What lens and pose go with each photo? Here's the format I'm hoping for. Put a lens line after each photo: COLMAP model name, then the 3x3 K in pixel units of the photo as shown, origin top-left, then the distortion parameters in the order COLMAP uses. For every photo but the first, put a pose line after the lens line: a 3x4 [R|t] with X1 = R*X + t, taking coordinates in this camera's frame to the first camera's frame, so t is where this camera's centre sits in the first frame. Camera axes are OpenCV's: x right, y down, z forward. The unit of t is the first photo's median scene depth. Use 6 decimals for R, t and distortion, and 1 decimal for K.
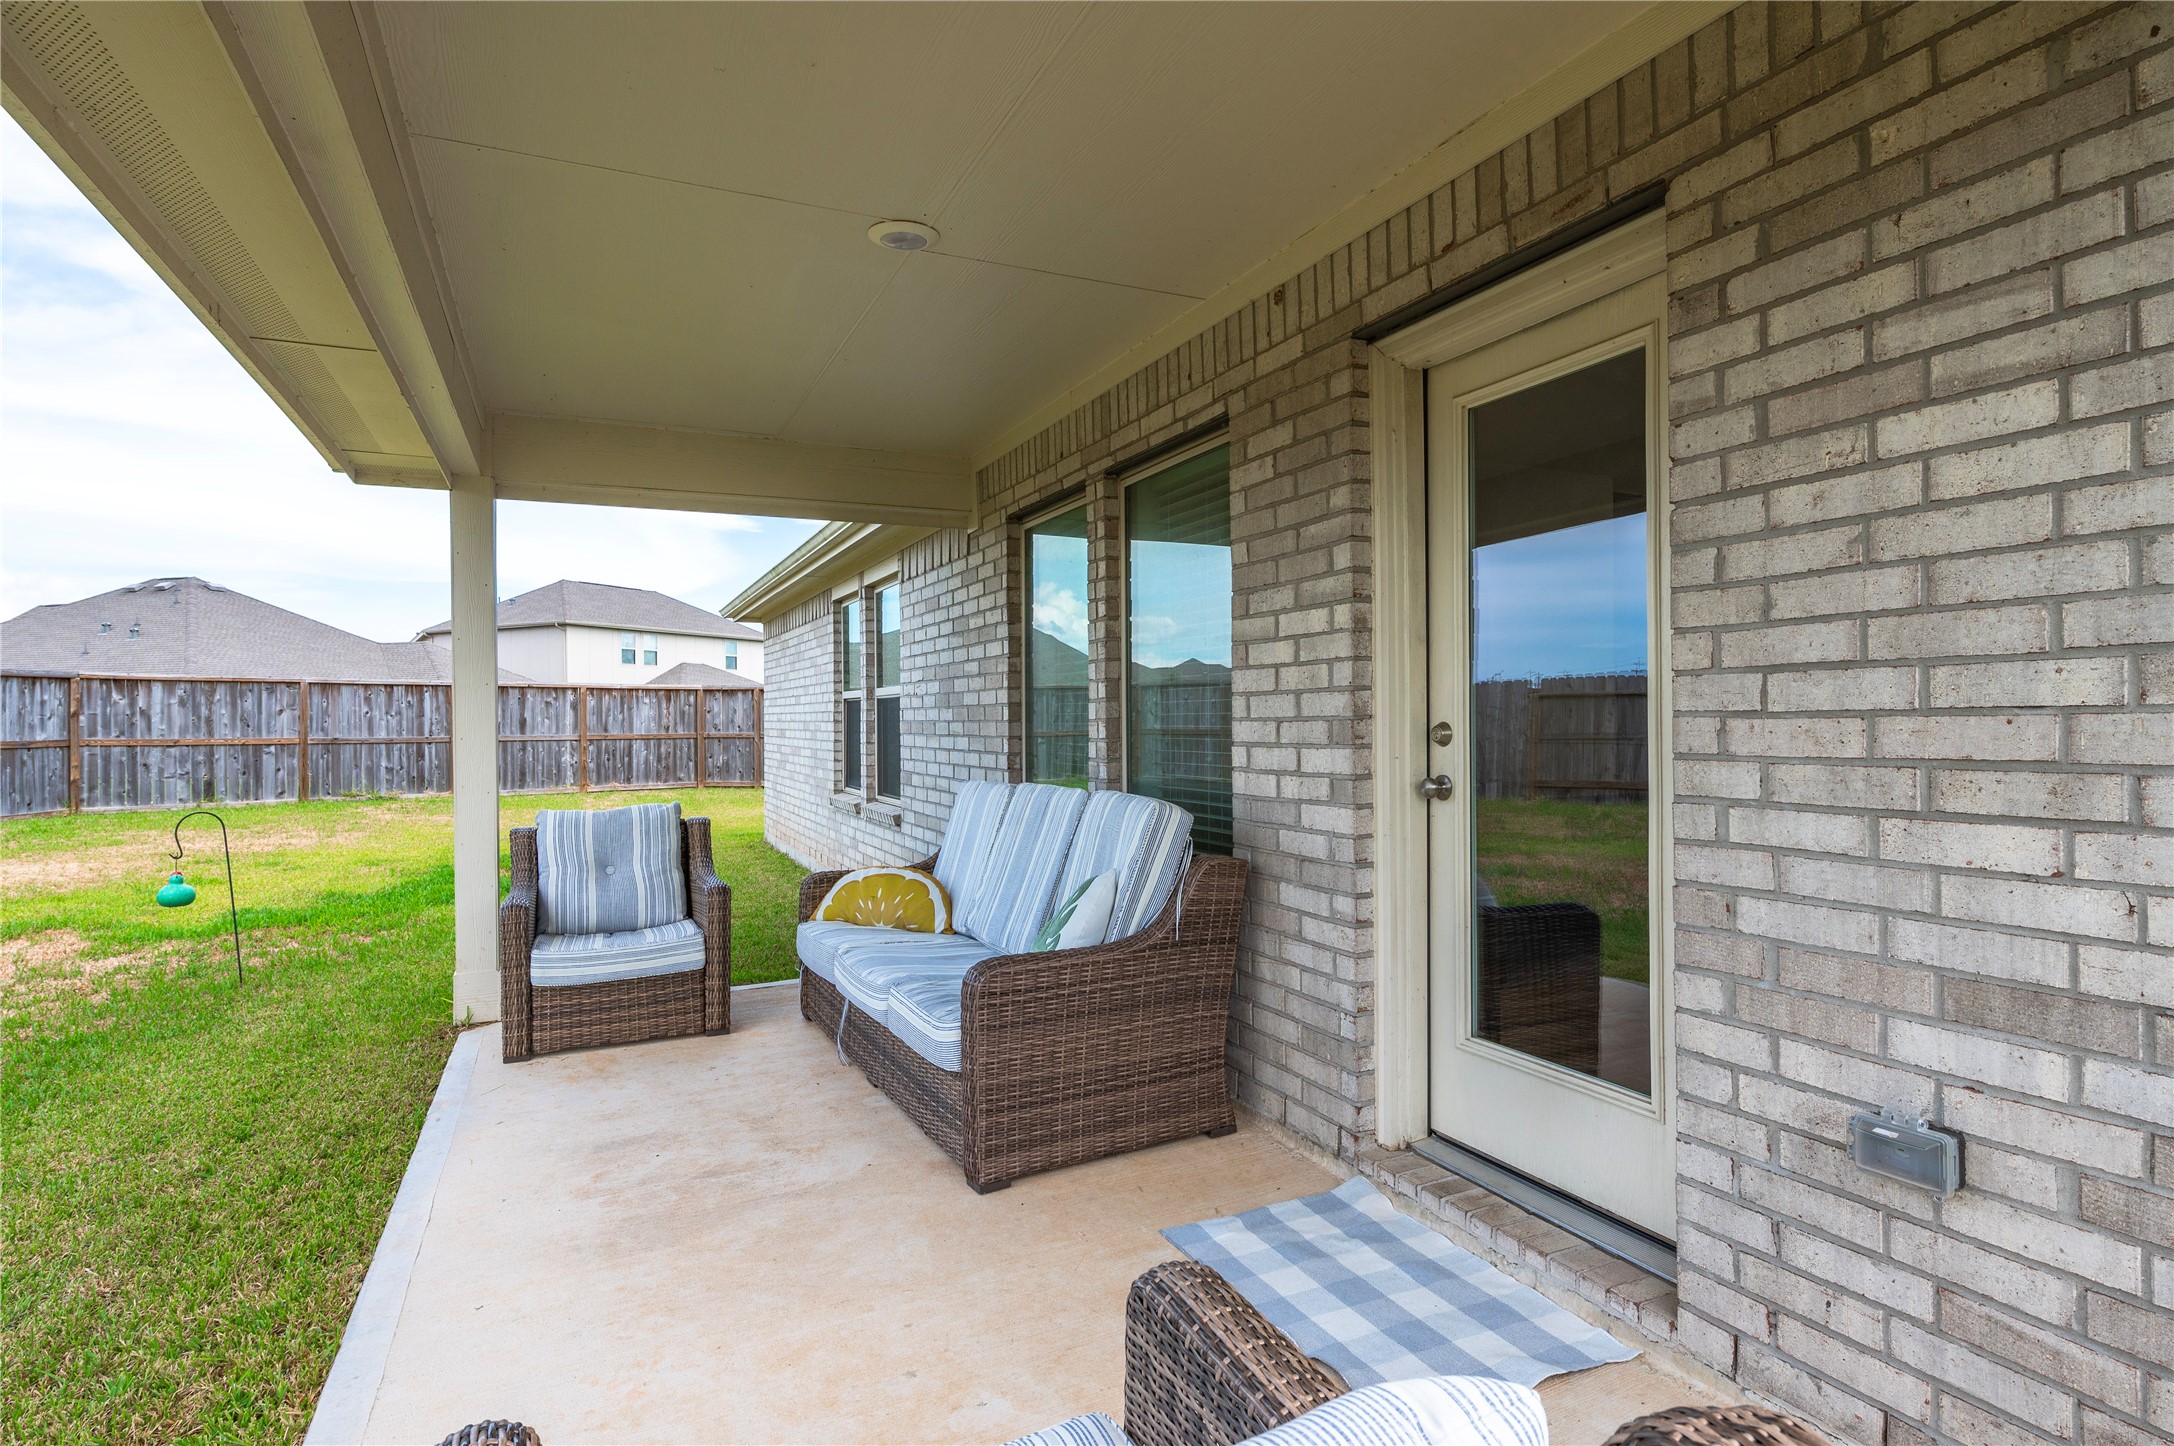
lens RADIAL K [[1124.5, 0, 1092.4], [0, 1124.5, 719.0], [0, 0, 1]] dist [-0.005586, -0.000691]
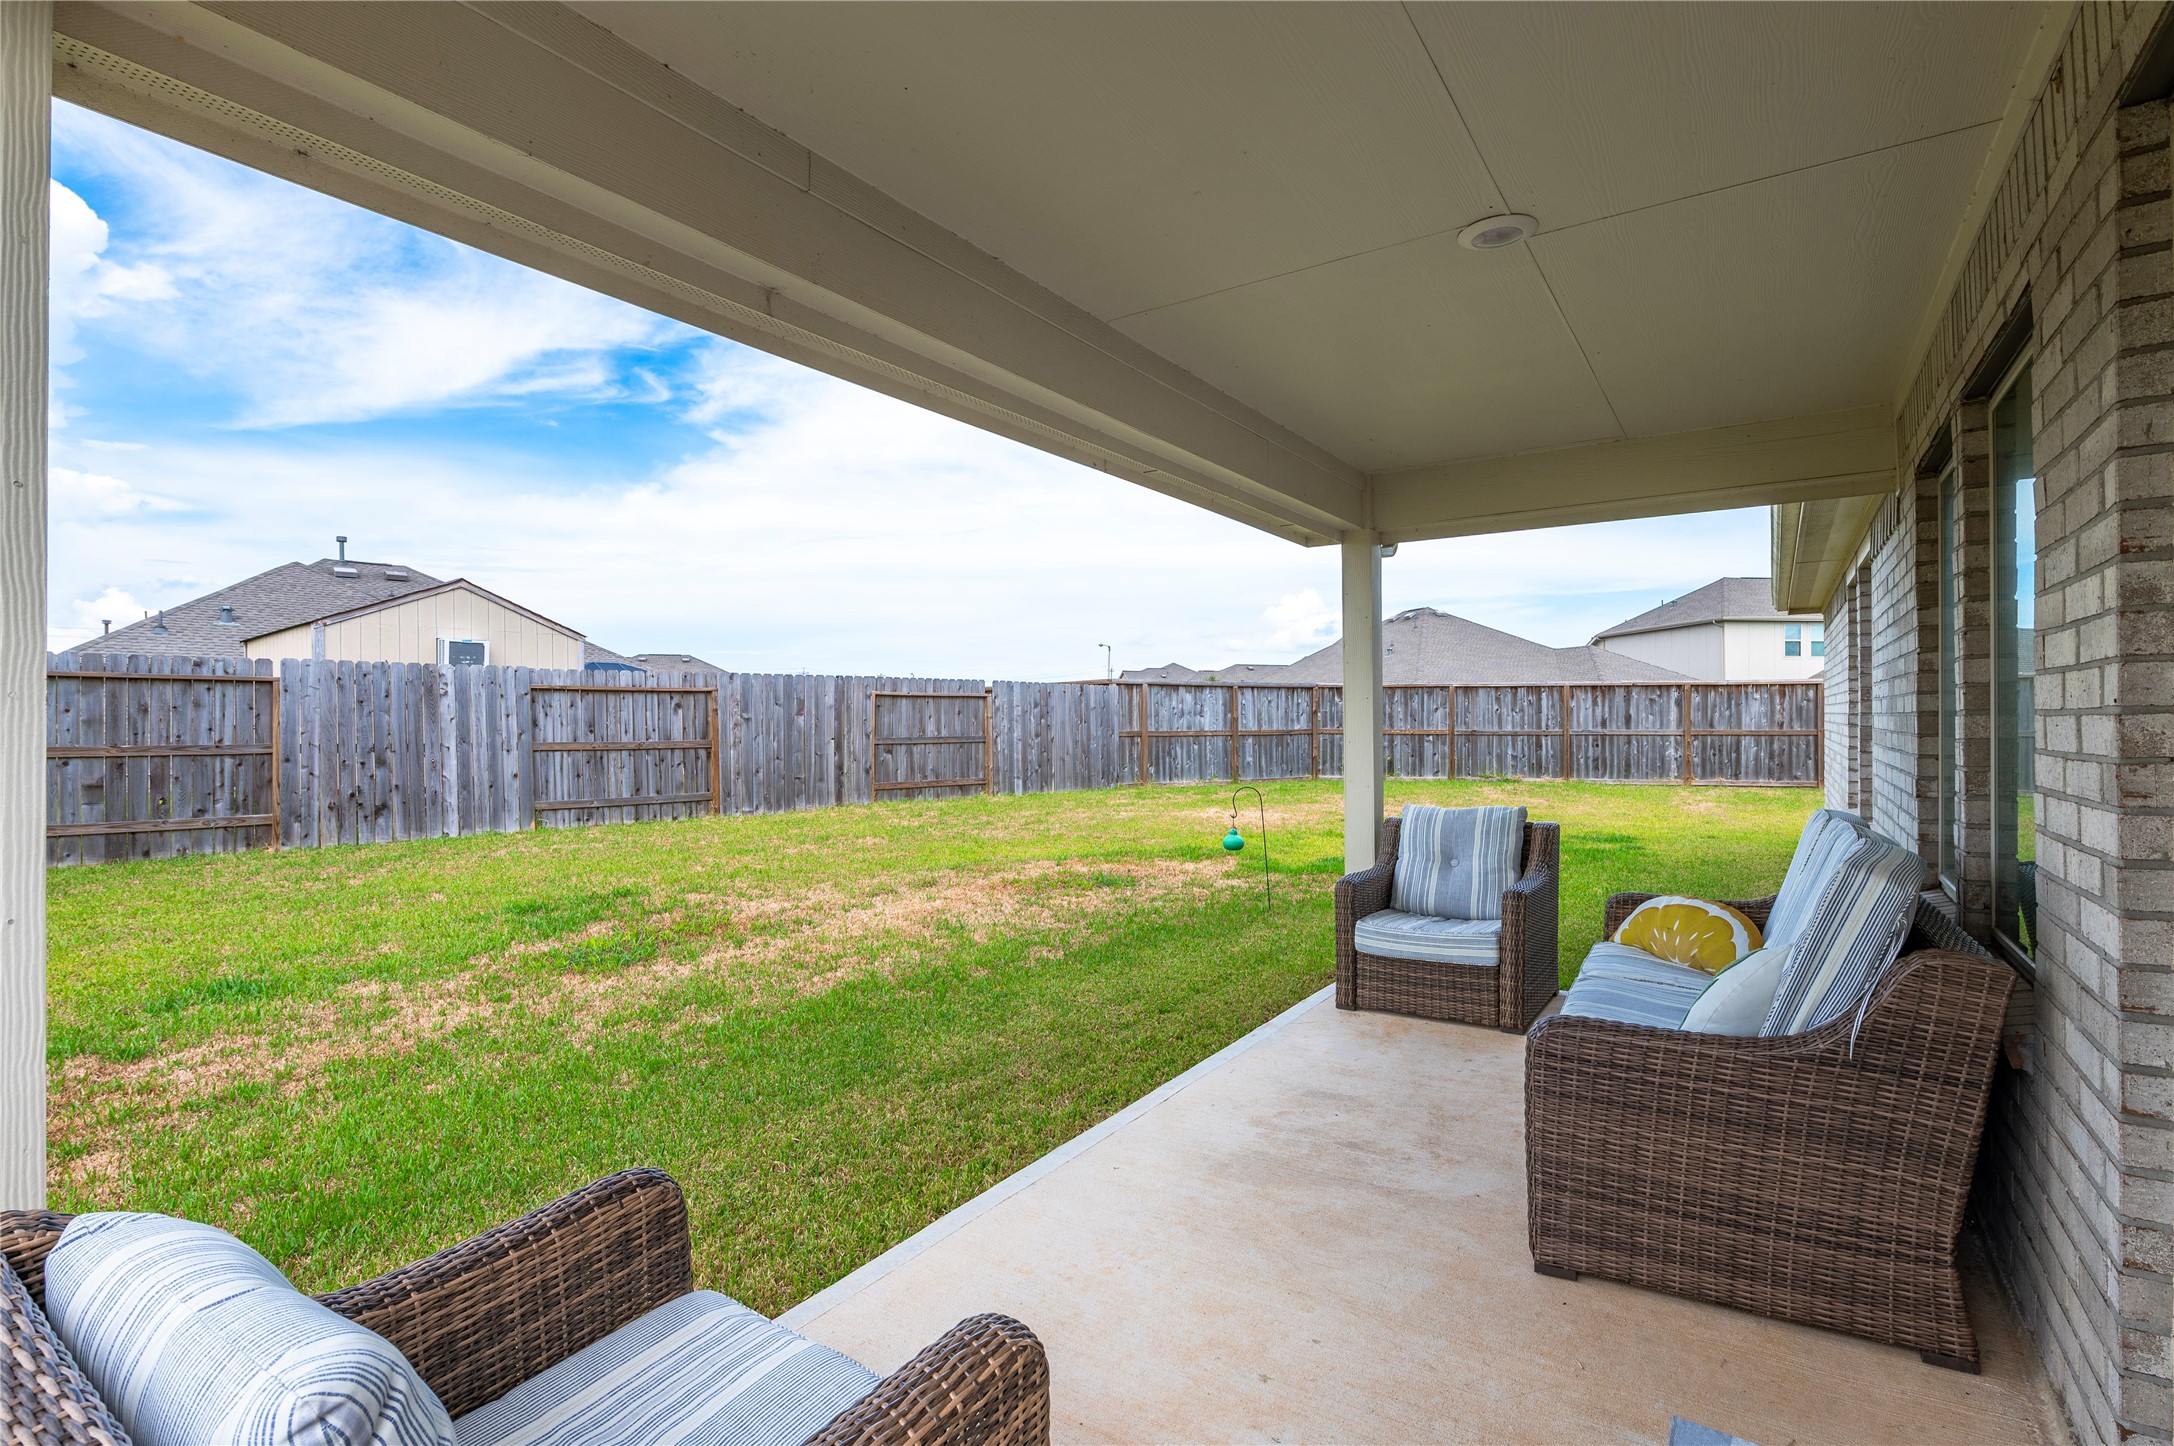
lens RADIAL K [[1013.1, 0, 1087.0], [0, 1013.1, 723.0], [0, 0, 1]] dist [-0.009044, -0.000102]
pose [[0.516273, 0.009011, -0.856376, 0.243079], [0.001572, 0.999933, 0.011469, -0.016695], [0.856422, -0.007268, 0.516225, 0.165700]]
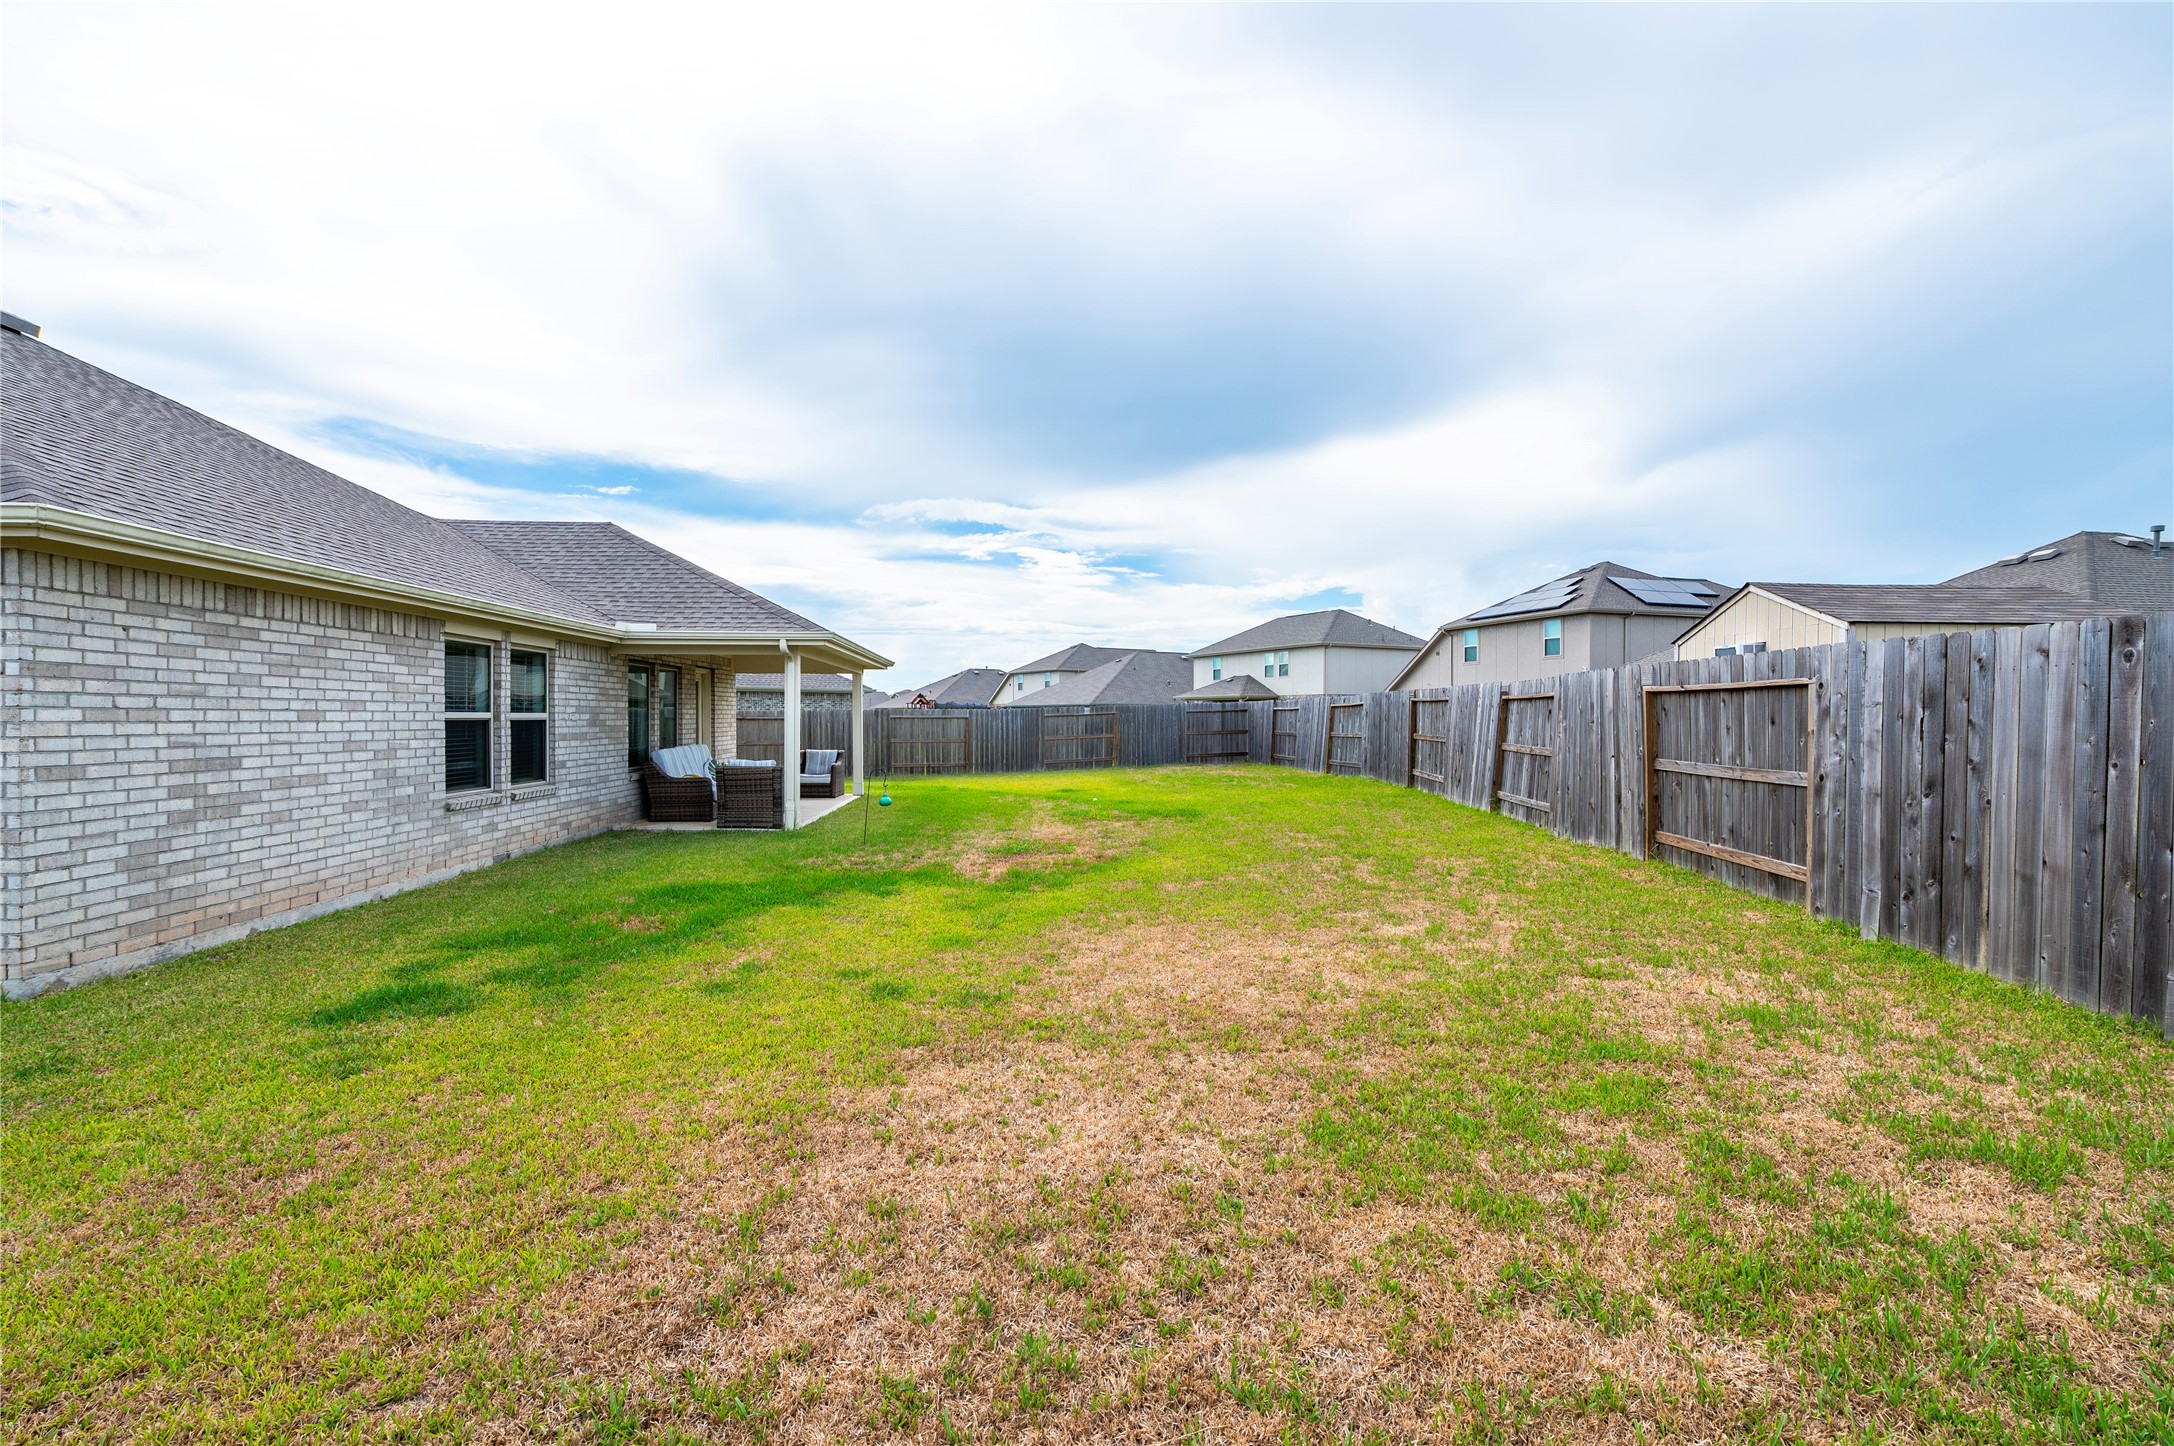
lens RADIAL K [[907.4, 0, 1111.6], [0, 907.4, 721.0], [0, 0, 1]] dist [-0.008938, 0.000000]
pose [[-0.948562, 0.005657, 0.316540, -2.099725], [0.006729, 0.999975, 0.002293, -0.022624], [-0.316519, 0.004305, -0.948577, 2.995276]]
